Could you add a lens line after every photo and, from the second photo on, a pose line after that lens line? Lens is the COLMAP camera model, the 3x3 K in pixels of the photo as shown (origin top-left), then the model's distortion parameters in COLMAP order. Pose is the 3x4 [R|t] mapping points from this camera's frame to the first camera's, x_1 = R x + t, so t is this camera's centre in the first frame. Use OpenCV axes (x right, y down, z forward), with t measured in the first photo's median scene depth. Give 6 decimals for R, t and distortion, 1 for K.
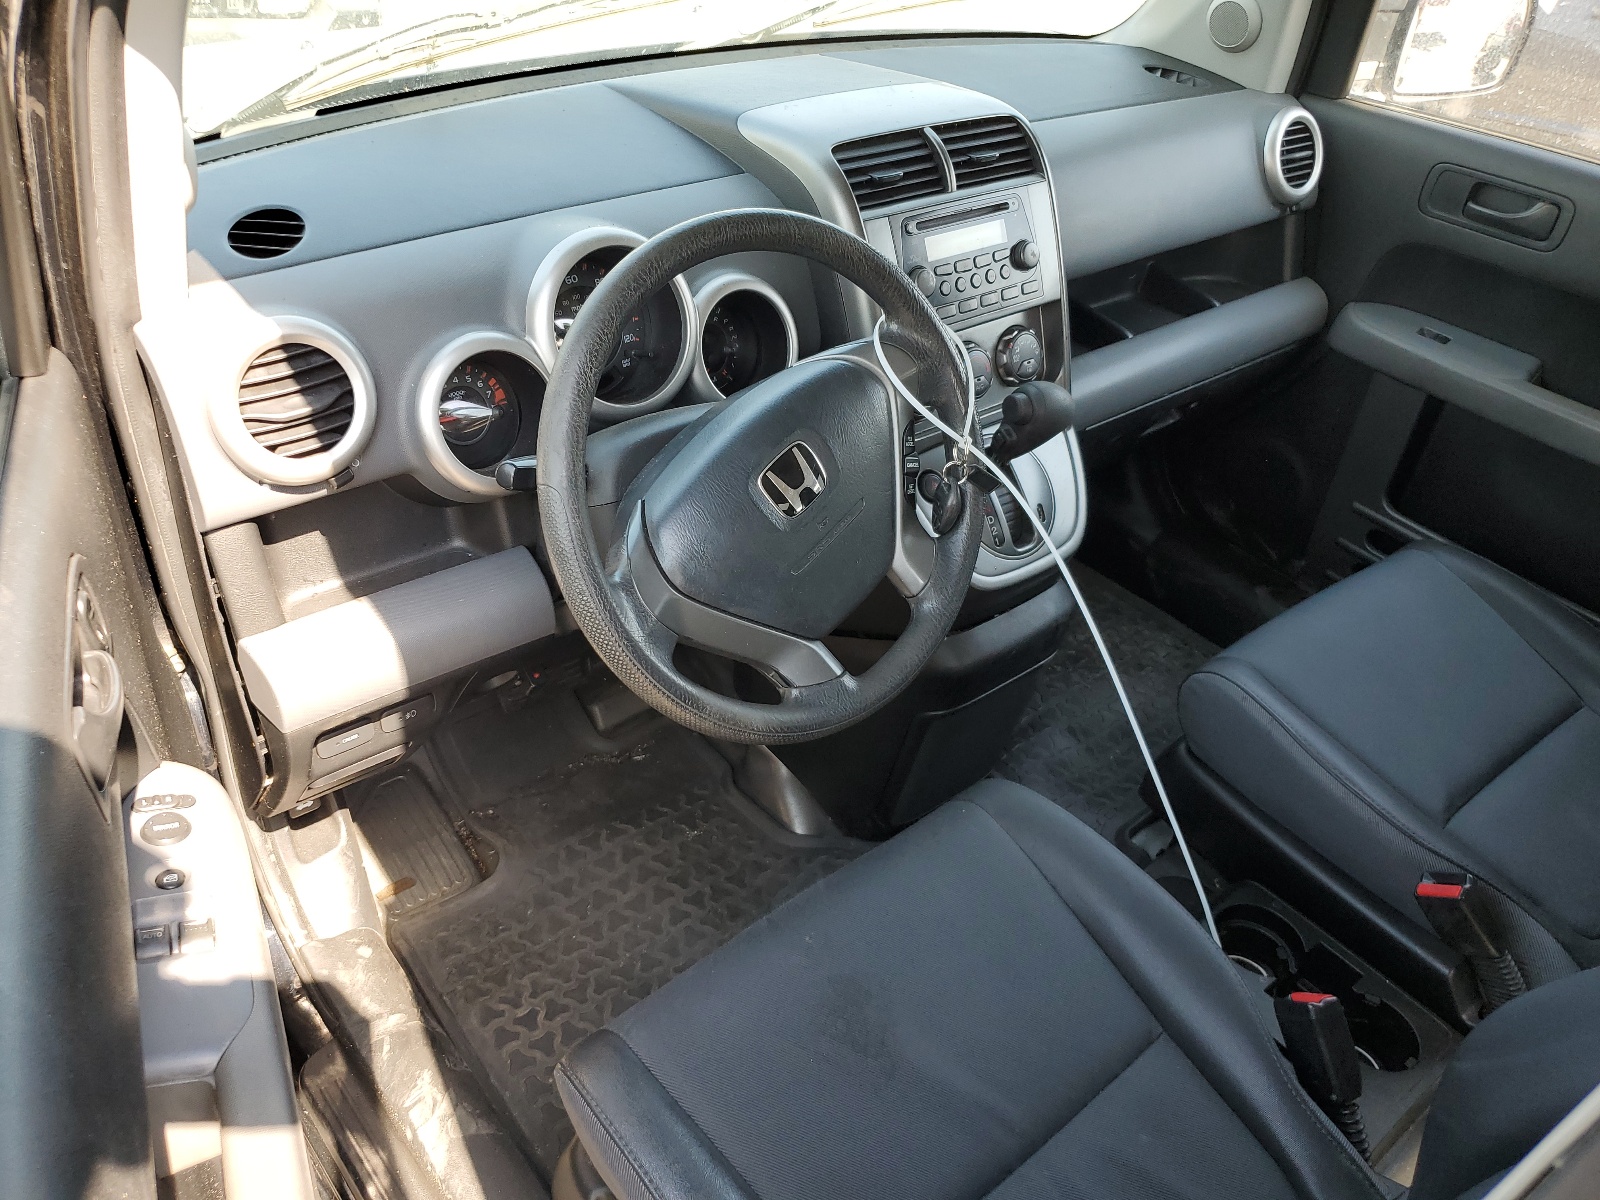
lens RADIAL K [[1191.1, 0, 800.0], [0, 1191.1, 600.0], [0, 0, 1]] dist [0.039425, 0.000410]
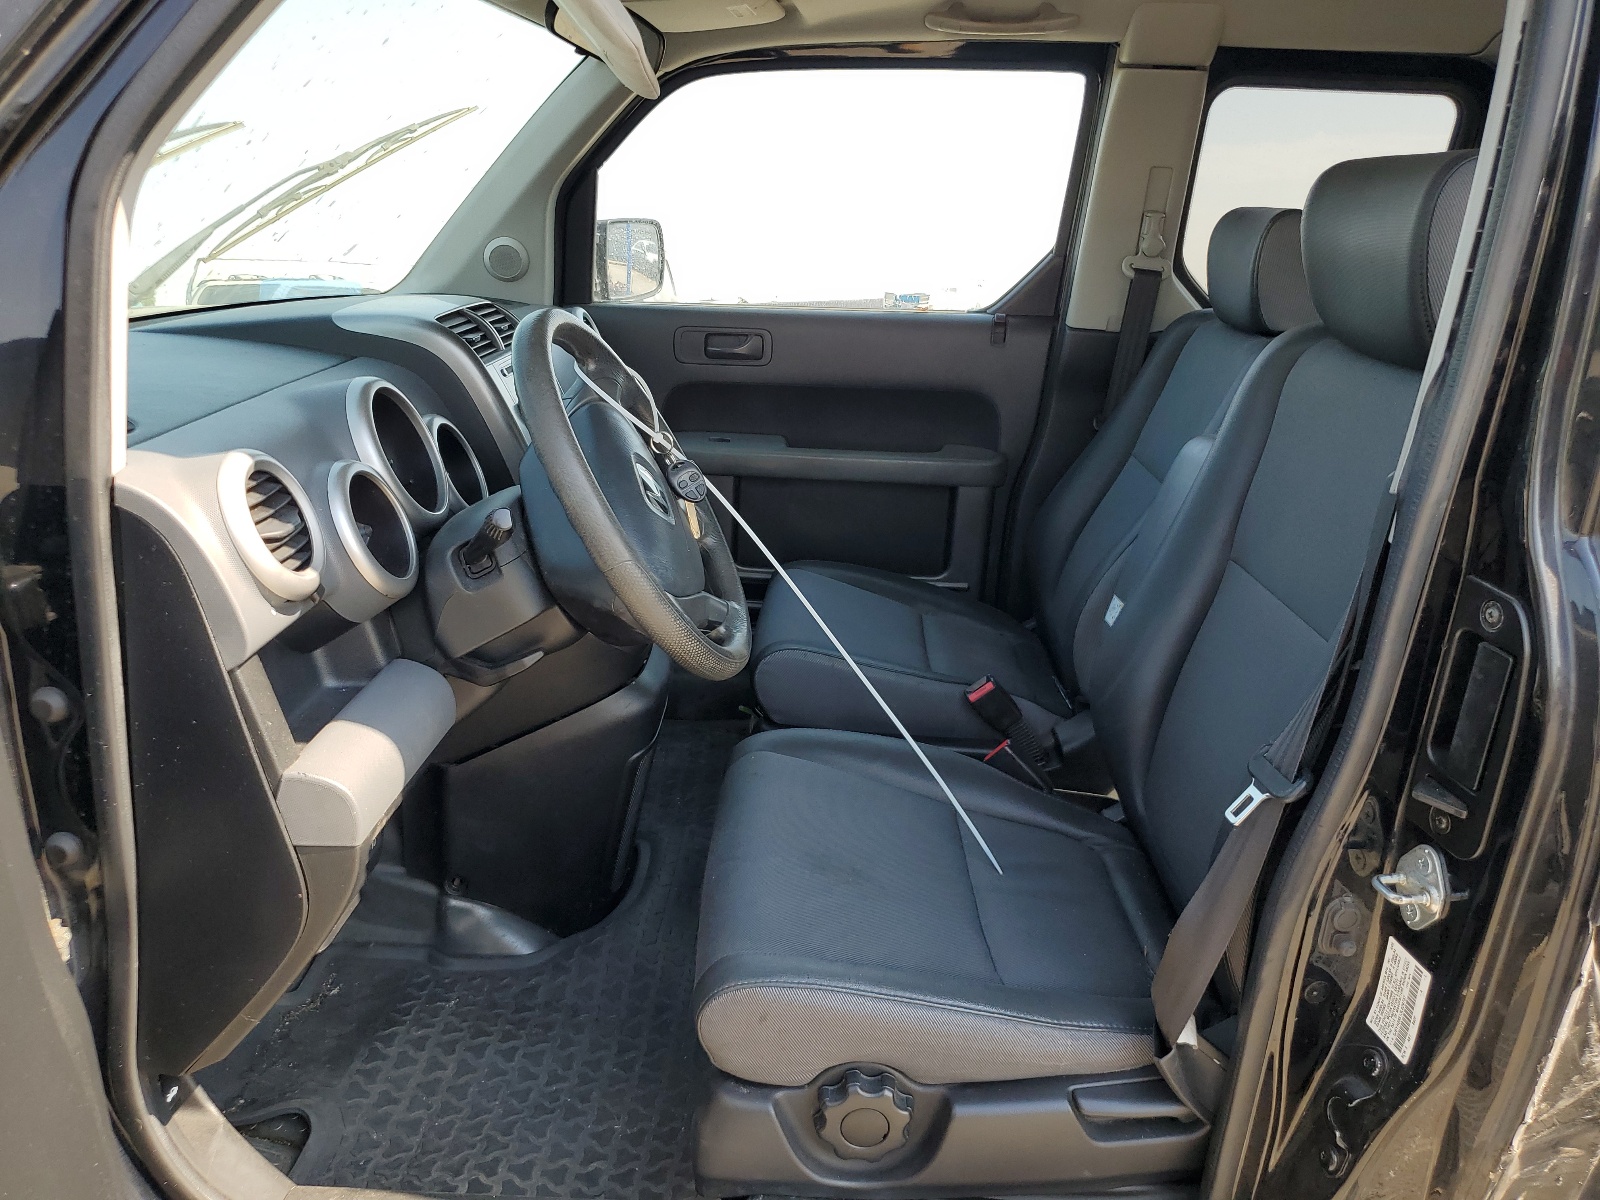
lens RADIAL K [[1213.2, 0, 800.0], [0, 1213.2, 600.0], [0, 0, 1]] dist [-0.000993, -0.000904]
pose [[0.654315, -0.282313, 0.701549, -0.672248], [0.460114, 0.884849, -0.073060, 0.140316], [-0.600139, 0.370597, 0.708866, -0.010063]]
